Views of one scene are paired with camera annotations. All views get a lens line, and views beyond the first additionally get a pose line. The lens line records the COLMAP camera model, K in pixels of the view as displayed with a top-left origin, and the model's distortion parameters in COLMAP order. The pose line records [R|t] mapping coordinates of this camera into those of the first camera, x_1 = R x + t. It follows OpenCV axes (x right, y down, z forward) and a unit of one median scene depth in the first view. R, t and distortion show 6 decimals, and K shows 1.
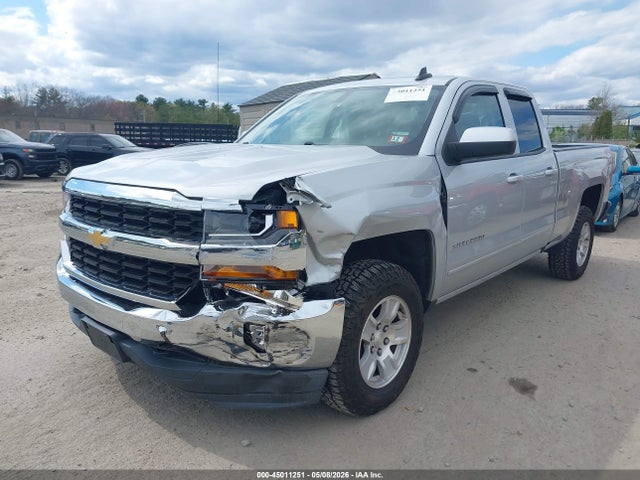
lens RADIAL K [[498.9, 0, 320.0], [0, 498.9, 240.0], [0, 0, 1]] dist [0.015401, -0.002349]
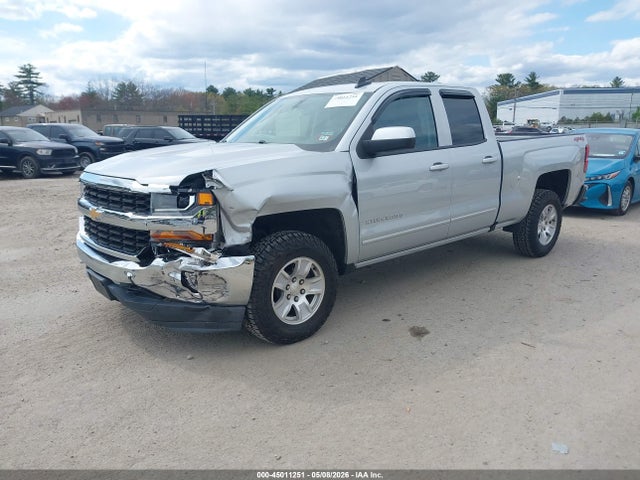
lens RADIAL K [[498.9, 0, 320.0], [0, 498.9, 240.0], [0, 0, 1]] dist [0.015401, -0.002349]
pose [[0.991782, 0.006665, -0.127769, 0.374842], [-0.003401, 0.999663, 0.025752, 0.032560], [0.127898, -0.025105, 0.991470, -0.333595]]
